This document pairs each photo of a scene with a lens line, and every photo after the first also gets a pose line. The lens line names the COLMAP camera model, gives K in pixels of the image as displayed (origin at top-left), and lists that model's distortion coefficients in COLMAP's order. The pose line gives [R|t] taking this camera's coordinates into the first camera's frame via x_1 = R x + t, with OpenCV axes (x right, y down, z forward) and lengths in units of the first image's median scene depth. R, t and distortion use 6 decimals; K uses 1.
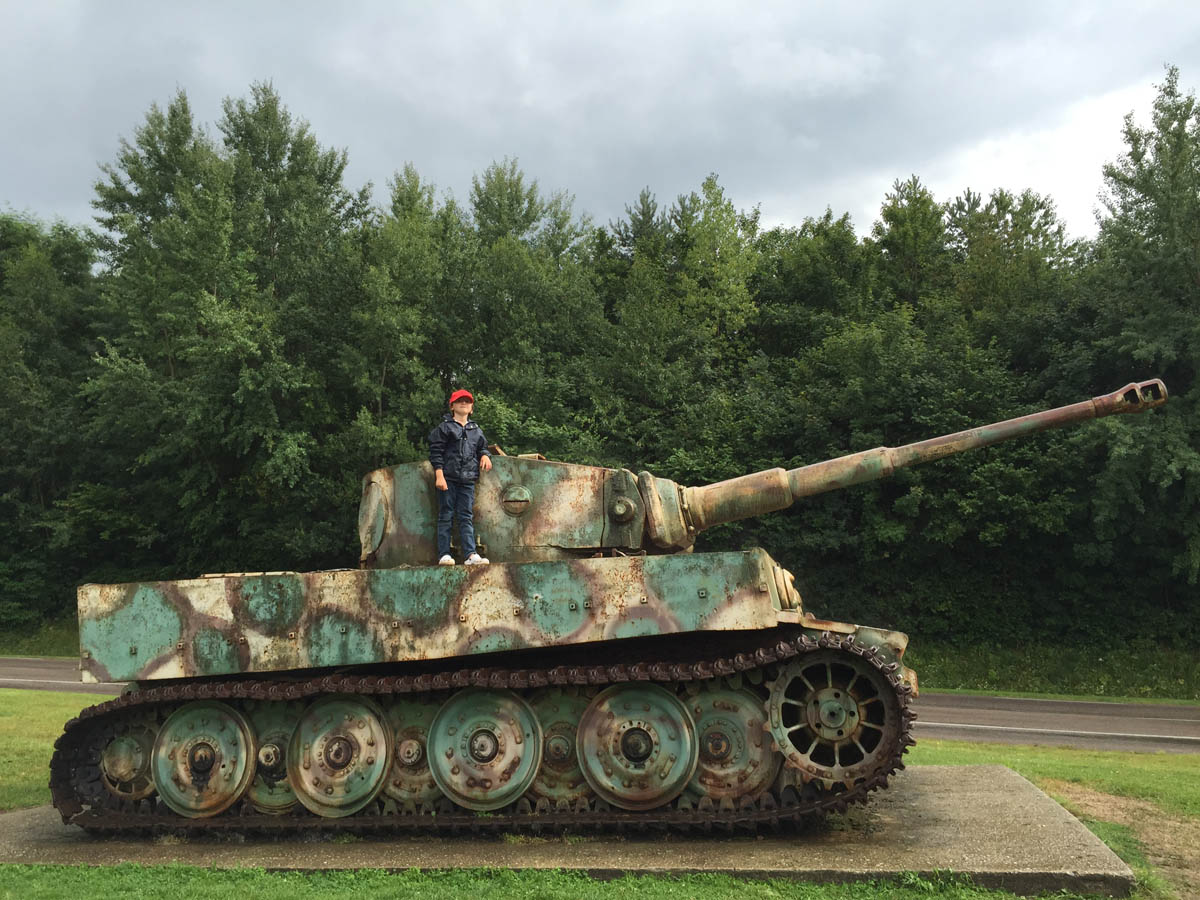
lens RADIAL K [[1079.5, 0, 600.0], [0, 1079.5, 450.0], [0, 0, 1]] dist [0.092854, -0.157961]
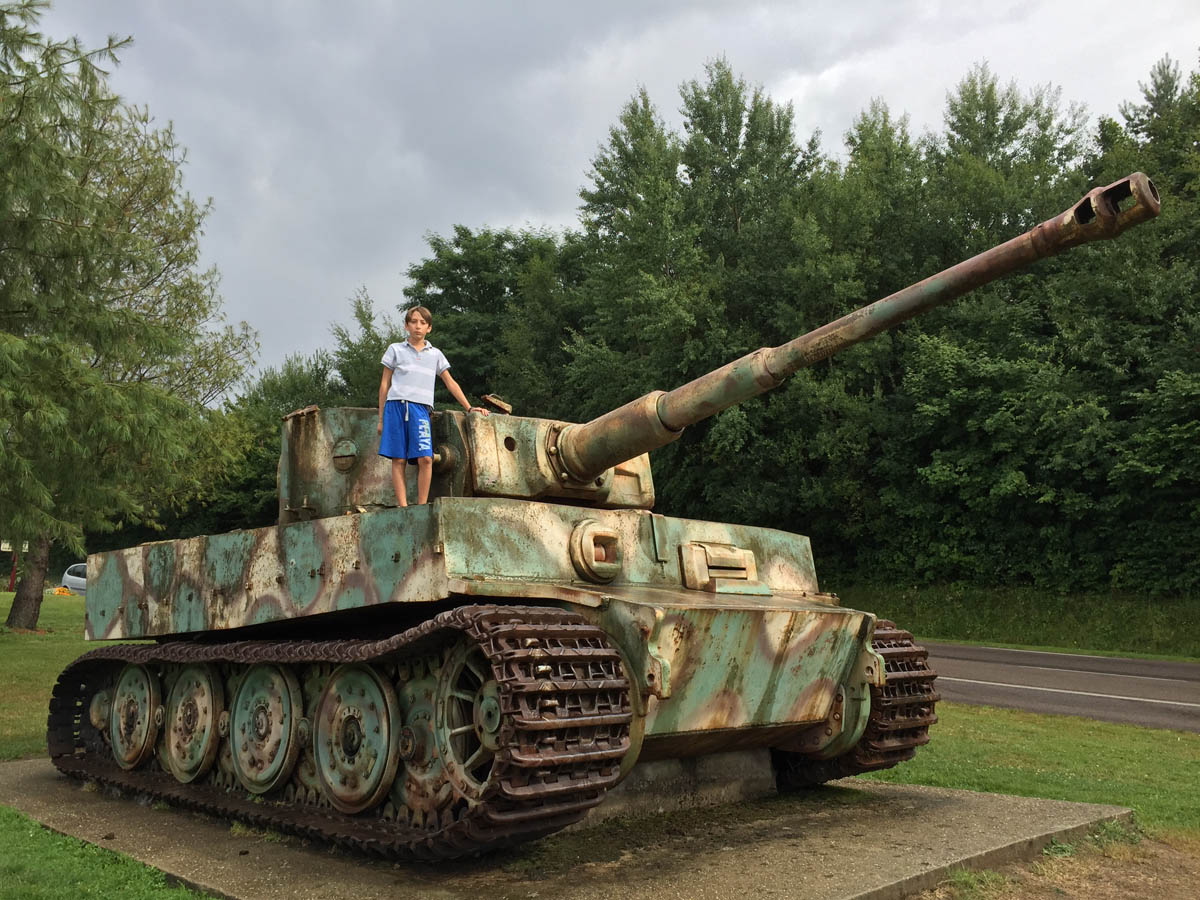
lens RADIAL K [[1060.3, 0, 591.1], [0, 1060.3, 457.3], [0, 0, 1]] dist [0.089898, -0.131808]
pose [[0.832523, -0.061820, -0.550531, 0.589281], [0.084424, 0.996305, 0.015790, 0.052077], [0.547520, -0.059623, 0.834666, 0.375360]]
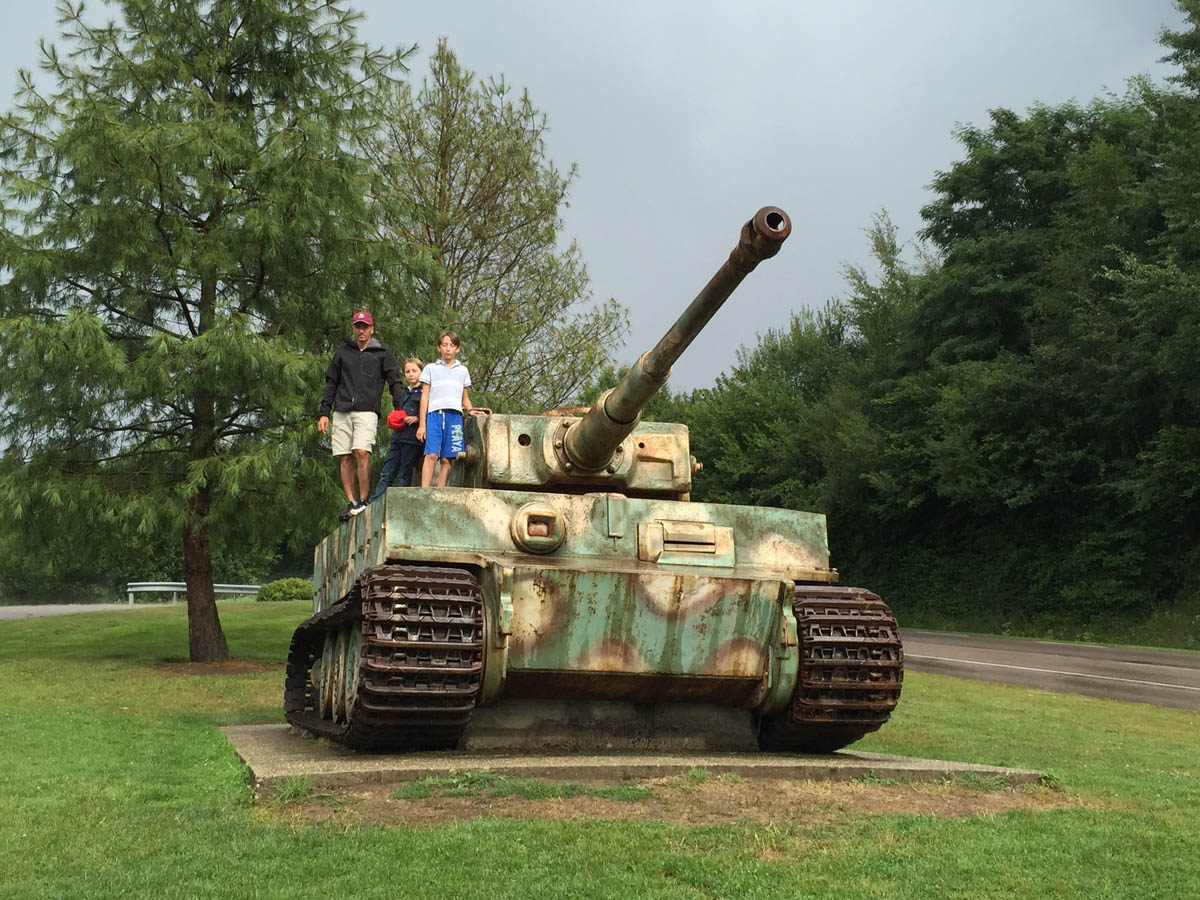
lens RADIAL K [[1560.9, 0, 548.6], [0, 1560.9, 493.5], [0, 0, 1]] dist [0.054013, -0.001447]
pose [[0.450135, -0.064228, -0.890648, 1.379458], [0.129743, 0.991530, -0.005930, 0.111155], [0.883485, -0.112886, 0.454656, 0.405506]]
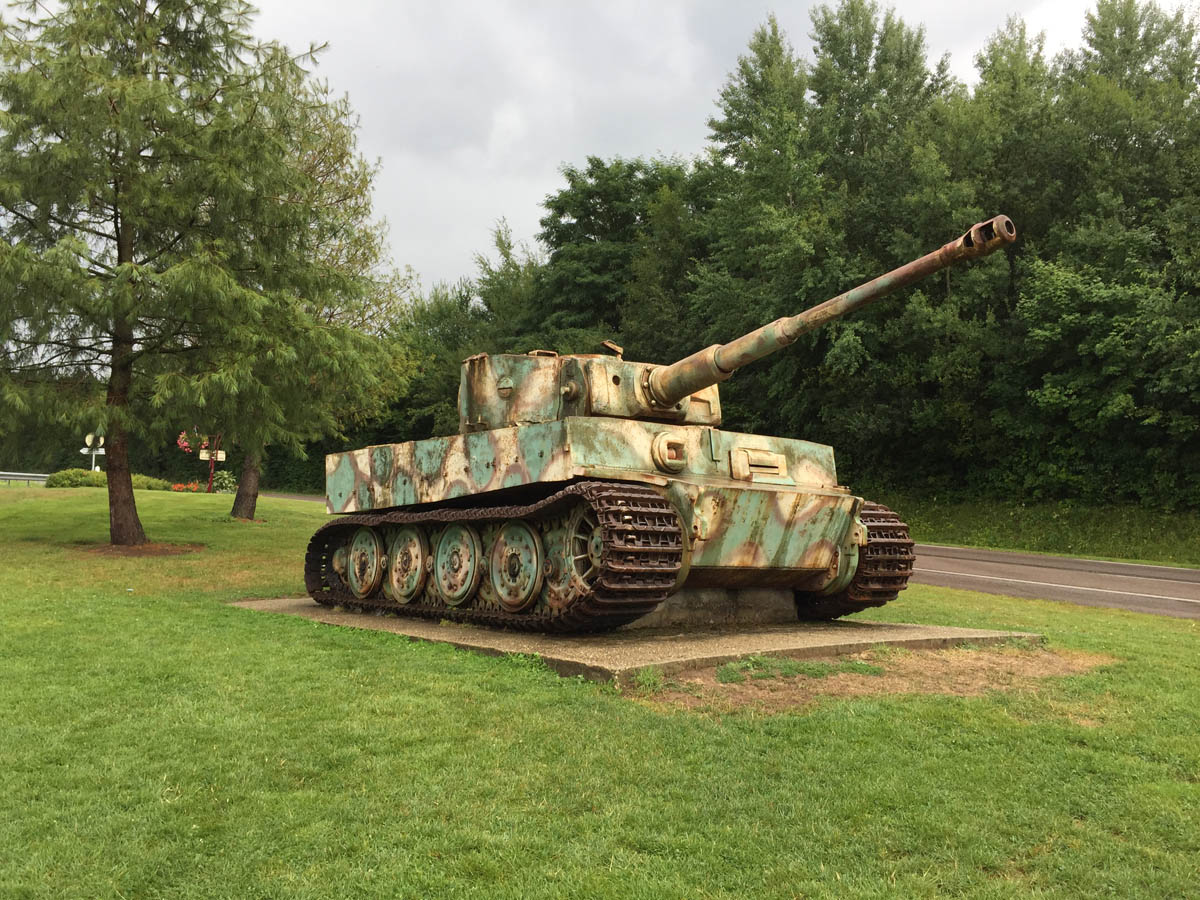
lens RADIAL K [[1073.6, 0, 575.2], [0, 1073.6, 470.1], [0, 0, 1]] dist [0.091903, -0.124222]
pose [[0.746834, -0.002833, -0.665005, 0.874124], [0.084306, 0.992326, 0.090452, 0.035252], [0.659645, -0.123616, 0.741341, 0.066281]]
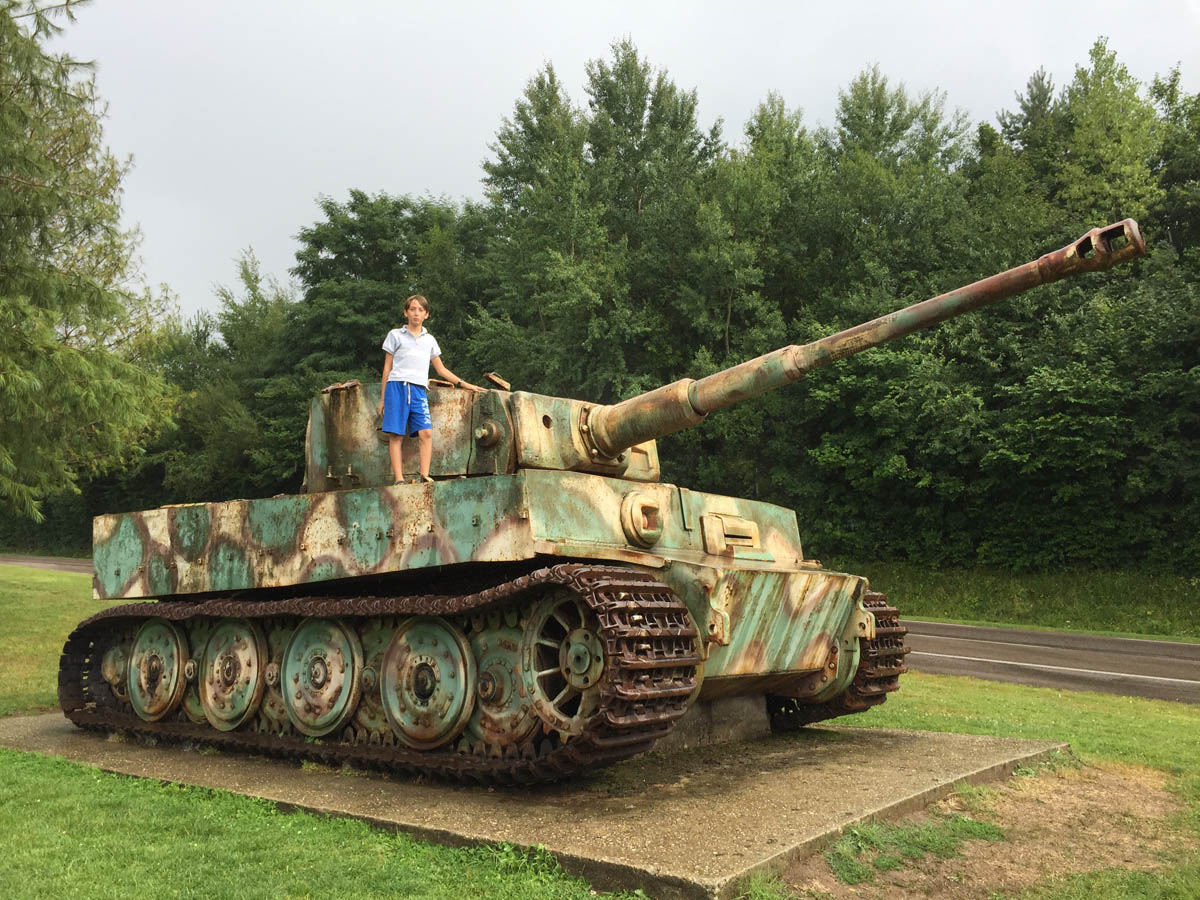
lens RADIAL K [[1064.9, 0, 594.1], [0, 1064.9, 467.1], [0, 0, 1]] dist [0.098525, -0.142469]
pose [[0.897232, -0.023532, -0.440932, 0.518027], [0.054826, 0.996789, 0.058366, 0.036001], [0.438143, -0.076542, 0.895641, 0.219593]]
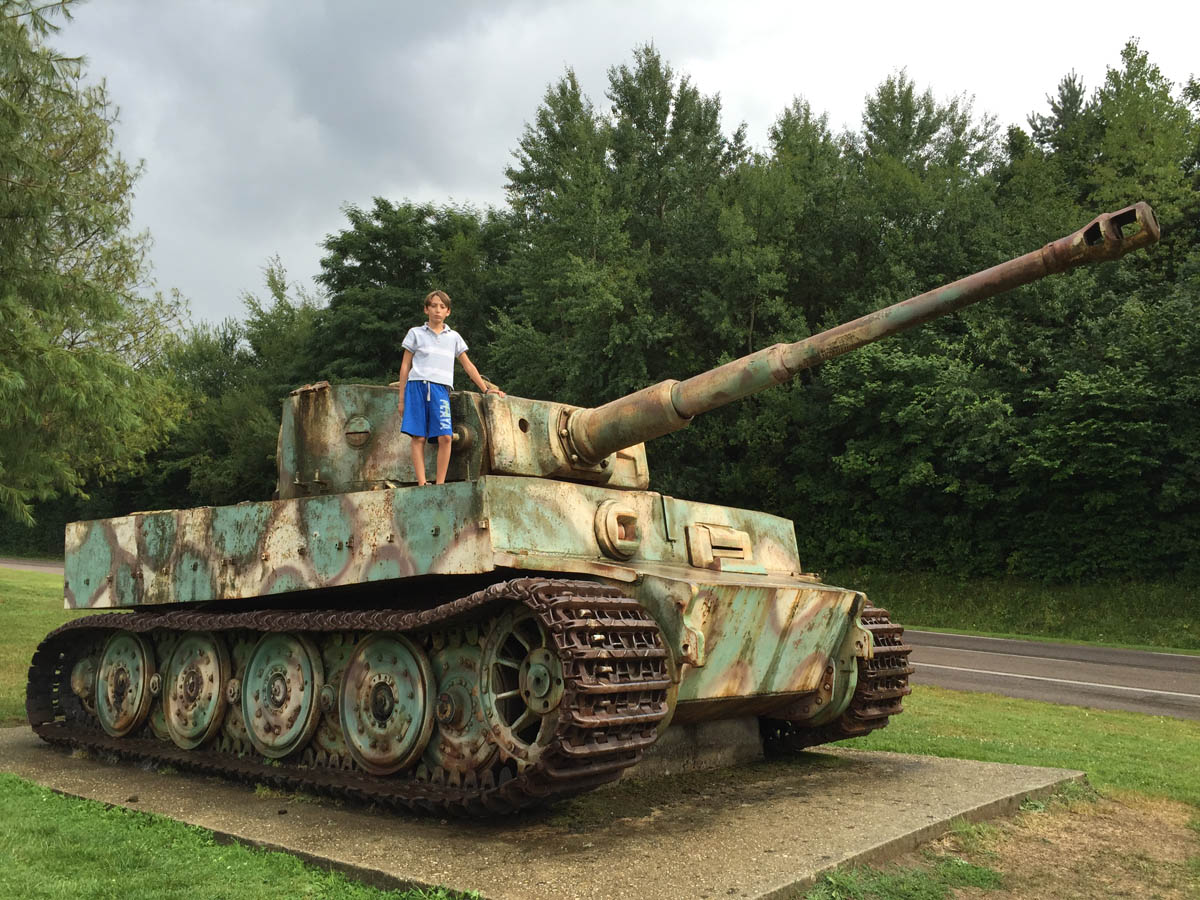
lens RADIAL K [[1063.4, 0, 591.9], [0, 1063.4, 458.3], [0, 0, 1]] dist [0.085431, -0.124131]
pose [[0.882546, -0.028325, -0.469371, 0.532919], [0.054107, 0.997671, 0.041530, 0.042740], [0.467102, -0.062048, 0.882024, 0.290457]]
